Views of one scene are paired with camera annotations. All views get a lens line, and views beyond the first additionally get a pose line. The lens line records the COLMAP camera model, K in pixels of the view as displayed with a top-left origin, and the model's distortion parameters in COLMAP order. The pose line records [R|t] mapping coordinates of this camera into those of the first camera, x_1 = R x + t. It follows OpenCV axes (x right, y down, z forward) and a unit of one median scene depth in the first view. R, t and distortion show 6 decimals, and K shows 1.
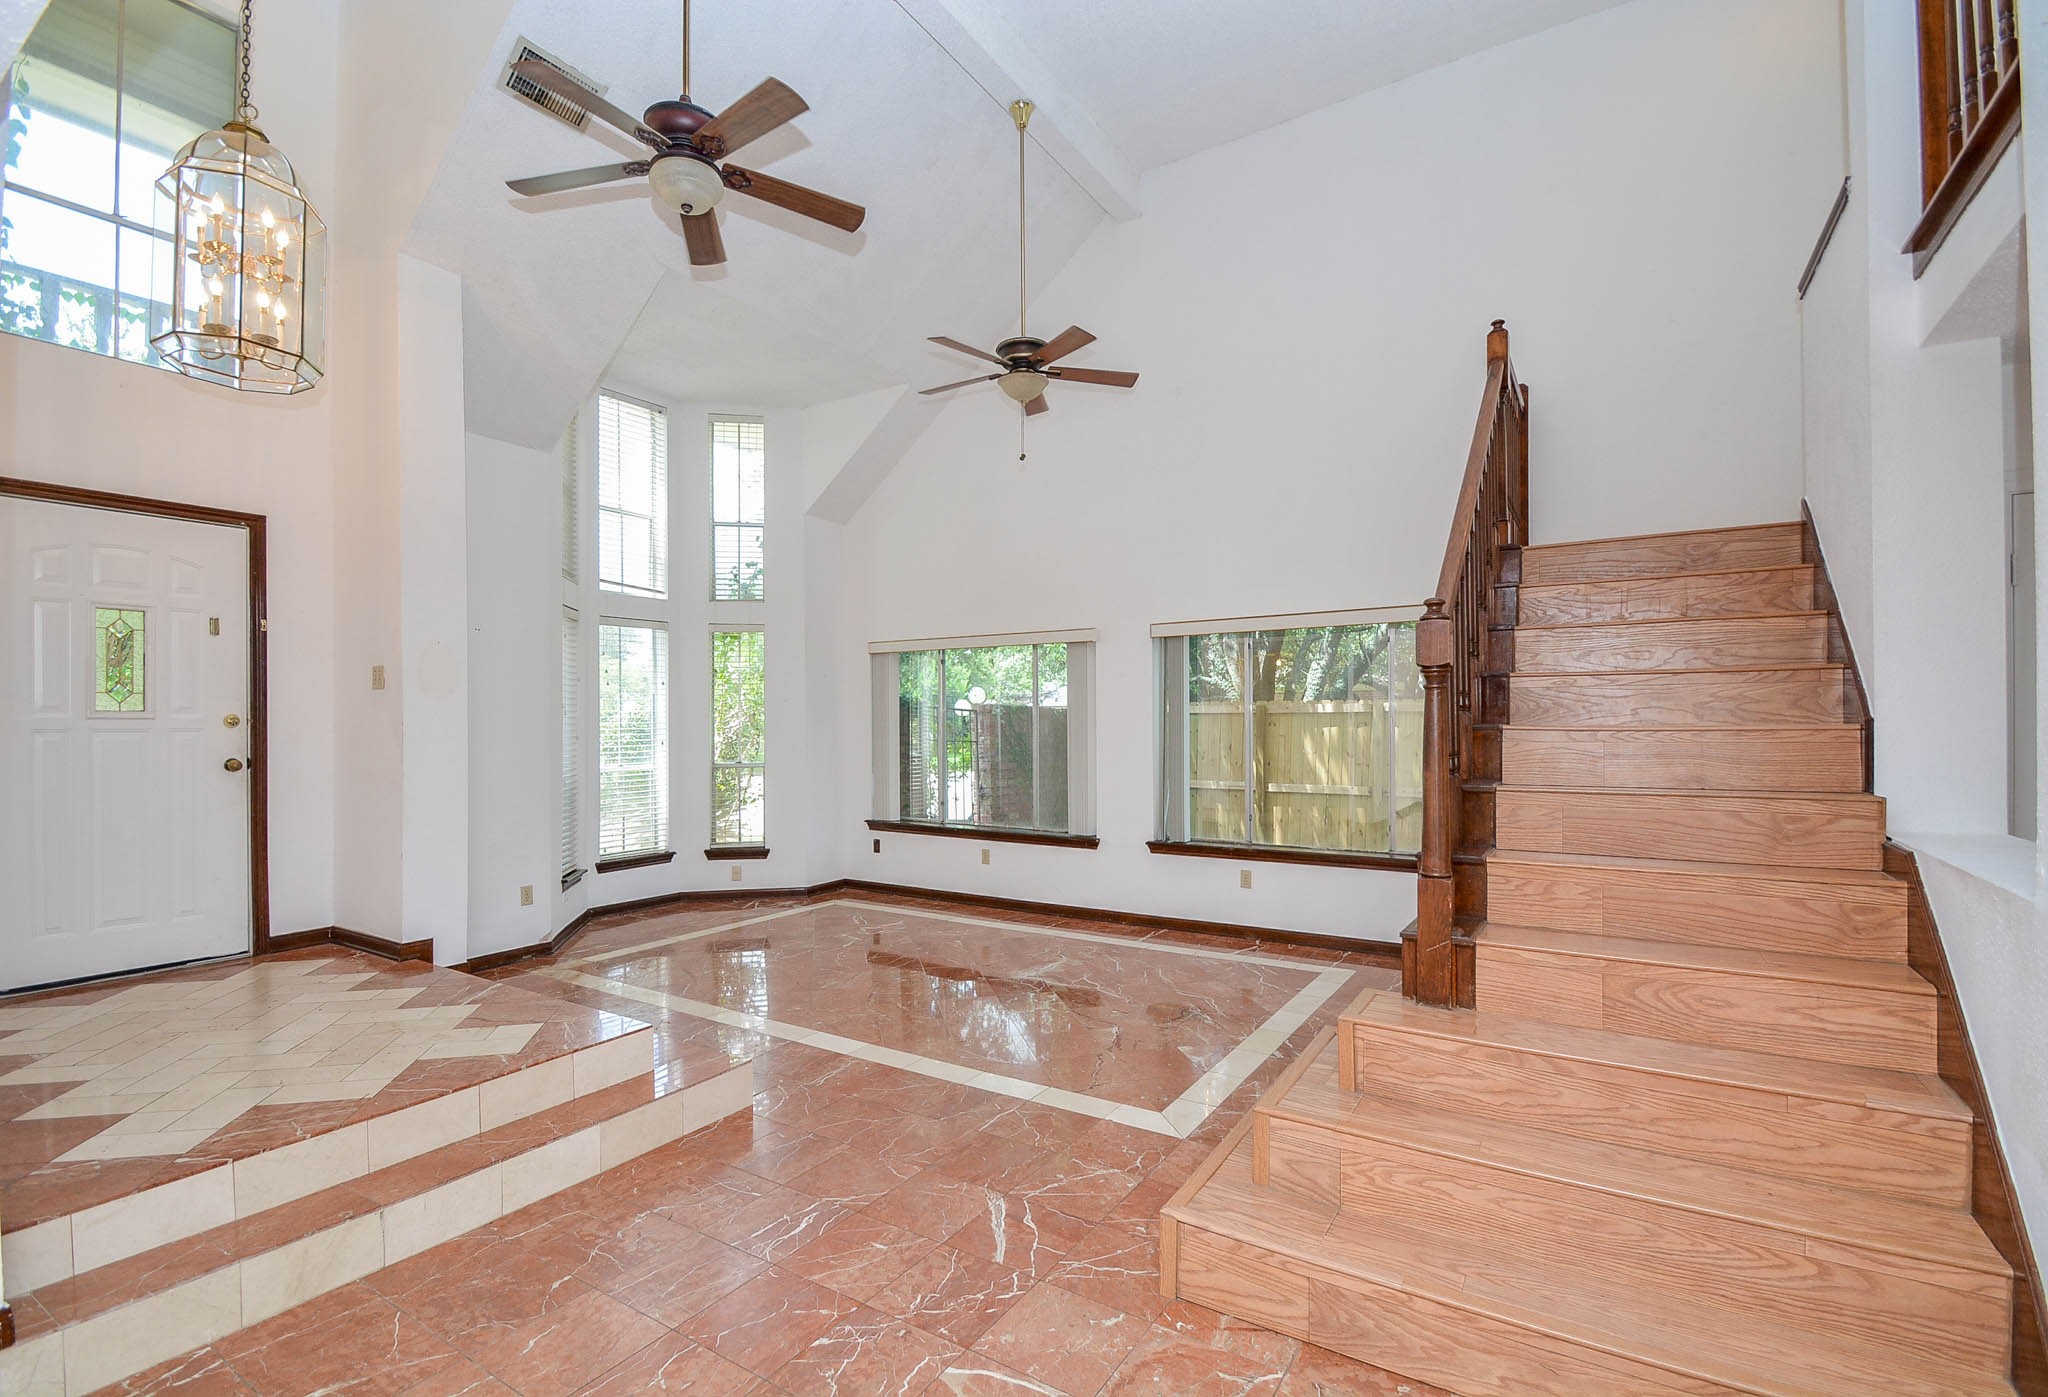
lens RADIAL K [[917.4, 0, 1013.2], [0, 917.4, 728.5], [0, 0, 1]] dist [0.011216, -0.016764]
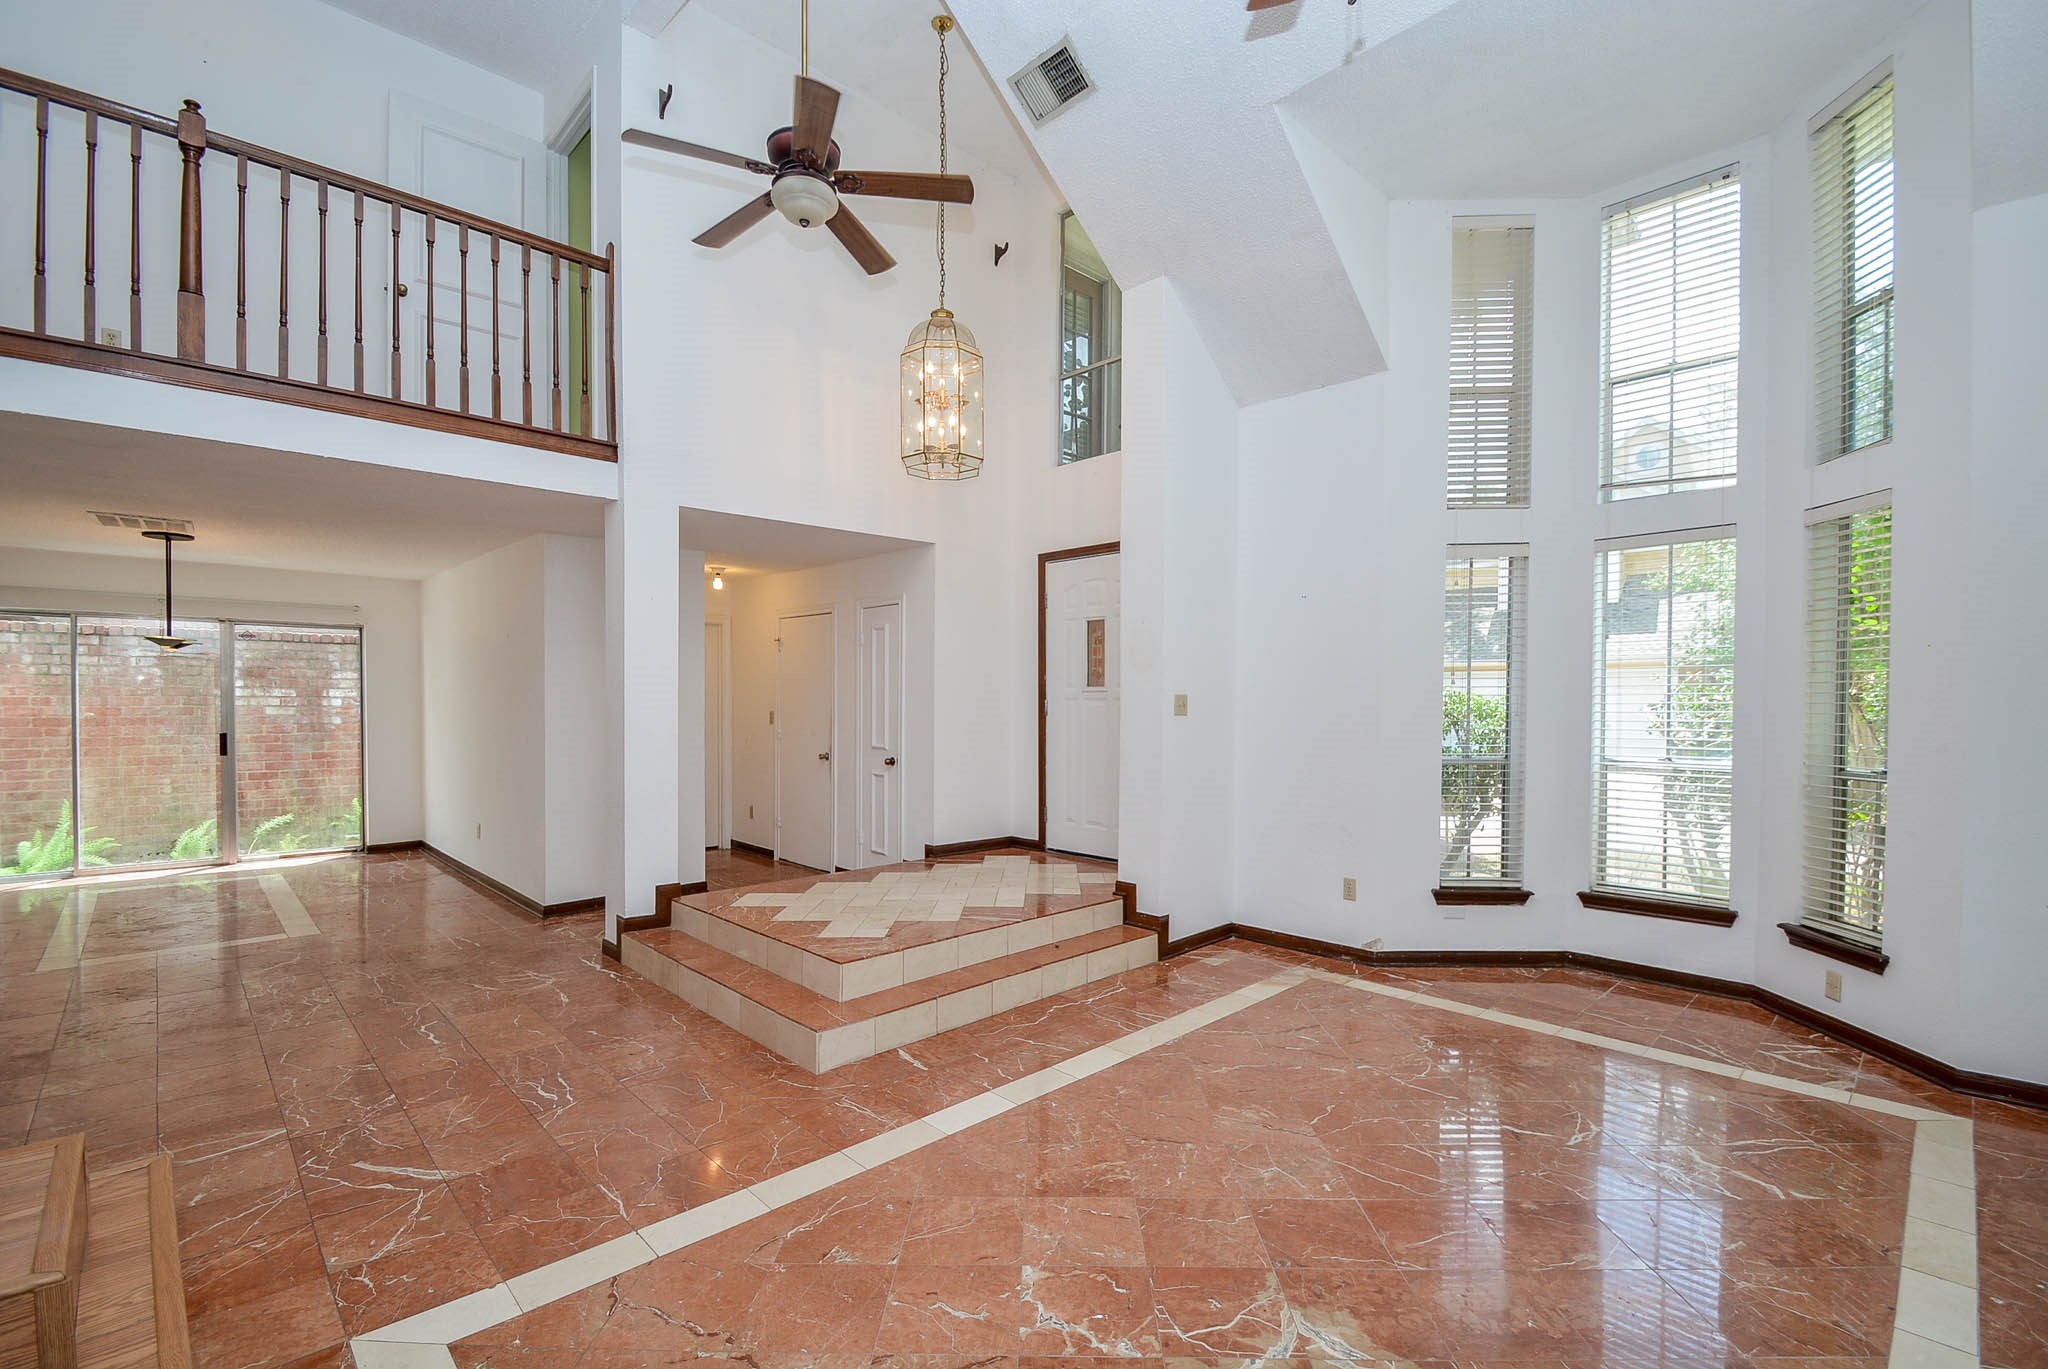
lens RADIAL K [[904.6, 0, 1032.8], [0, 904.6, 713.2], [0, 0, 1]] dist [0.002944, -0.010182]
pose [[-0.219416, 0.021209, -0.975401, 0.412148], [-0.004116, 0.999735, 0.022664, -0.006600], [0.975623, 0.008988, -0.219271, 0.962115]]
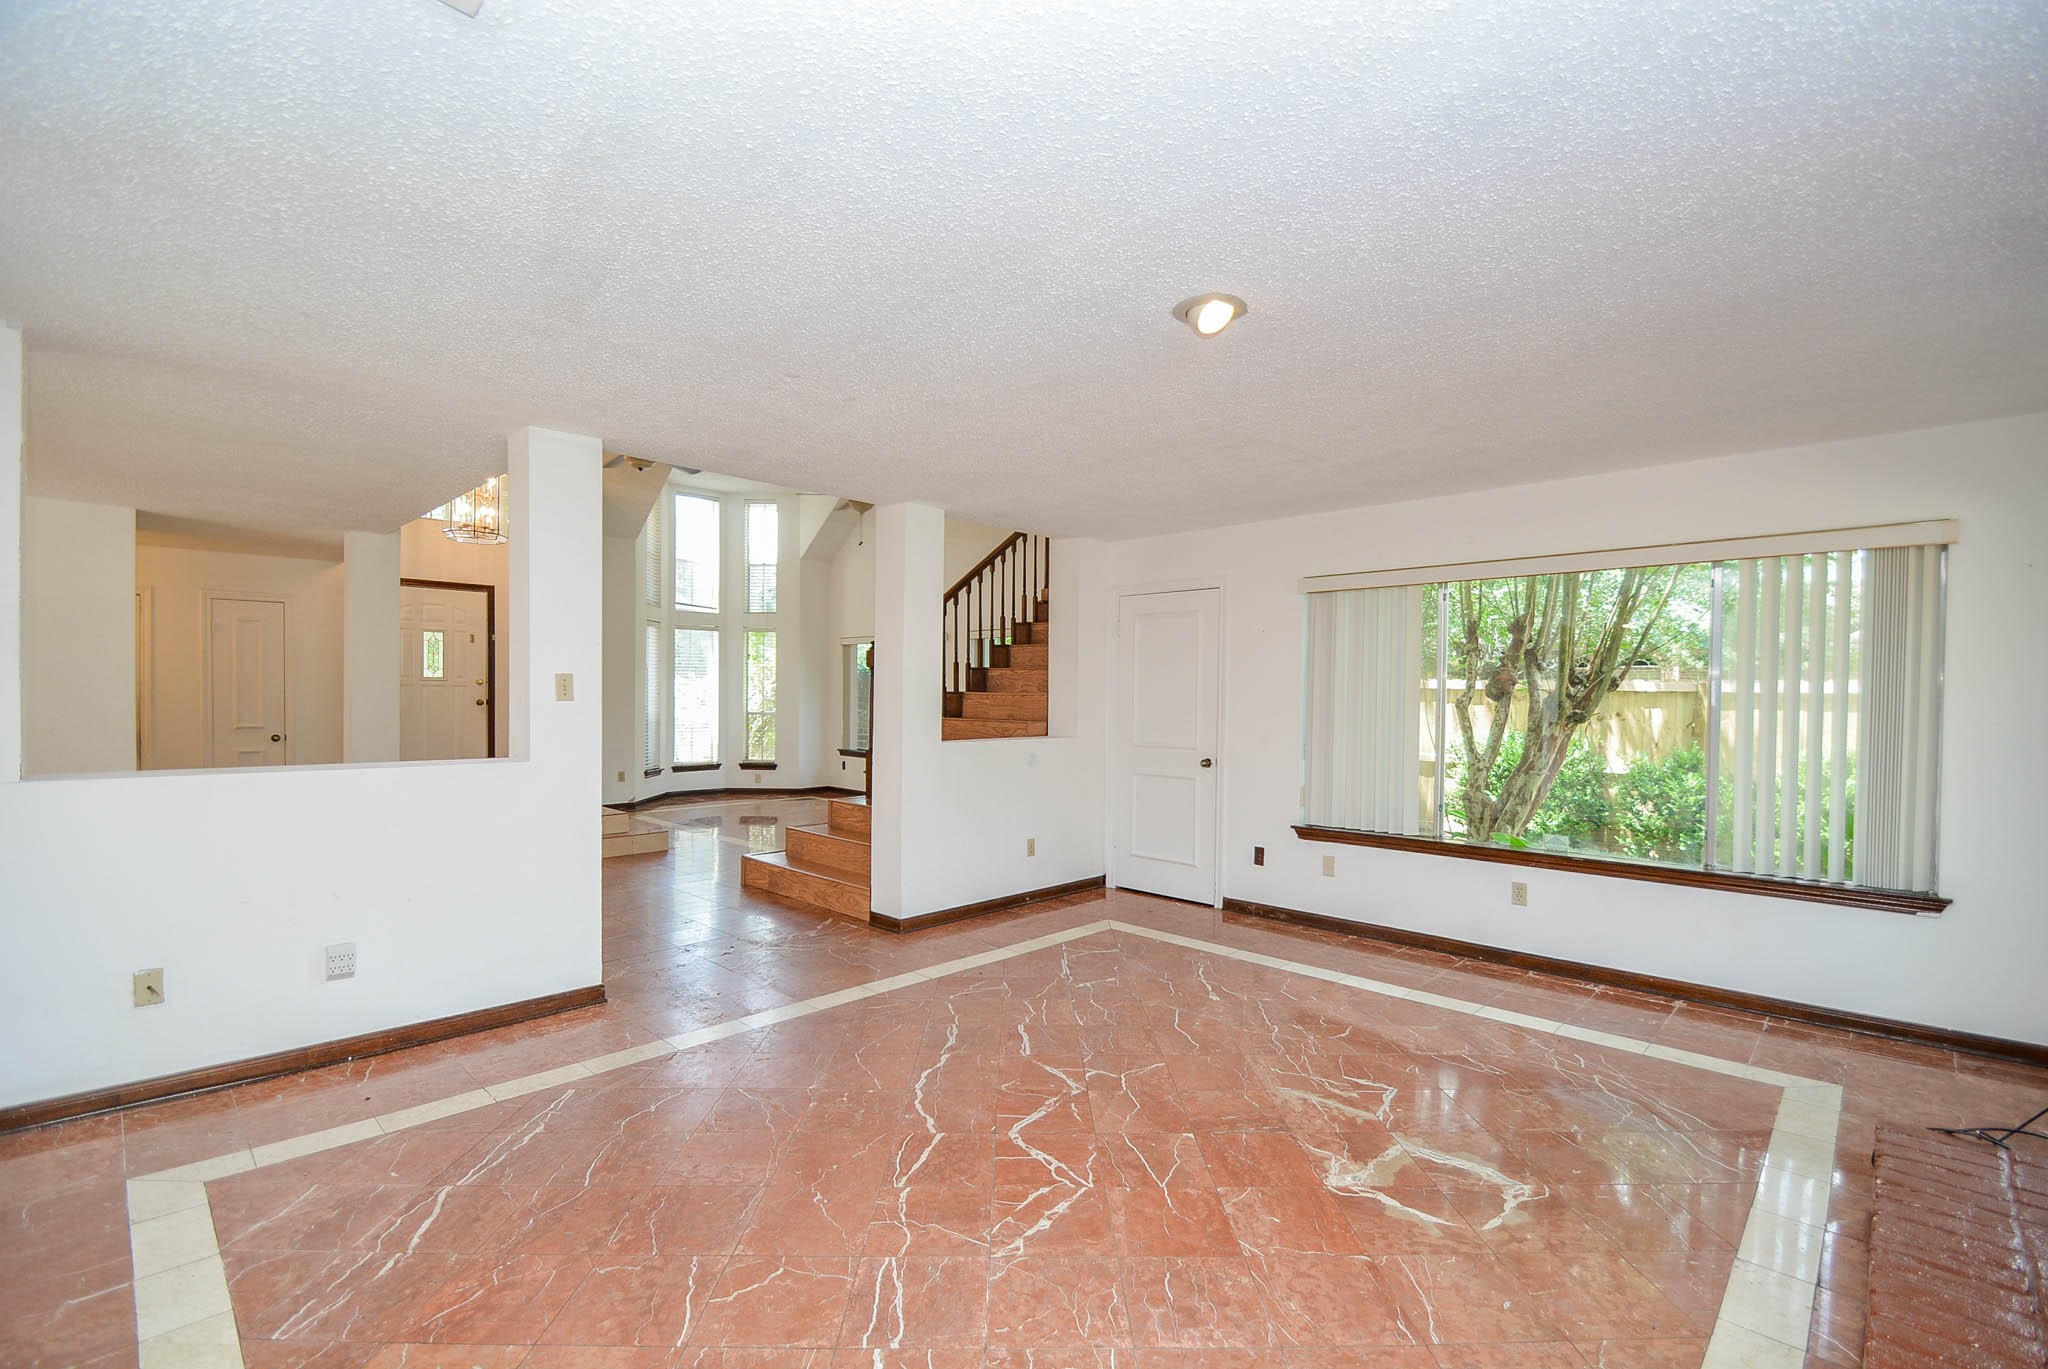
lens RADIAL K [[884.6, 0, 1025.0], [0, 884.6, 713.4], [0, 0, 1]] dist [0.001001, -0.000224]
pose [[0.981477, 0.018925, -0.190645, 0.676944], [-0.015477, 0.999689, 0.019558, 0.003668], [0.190956, -0.016246, 0.981464, -0.672141]]
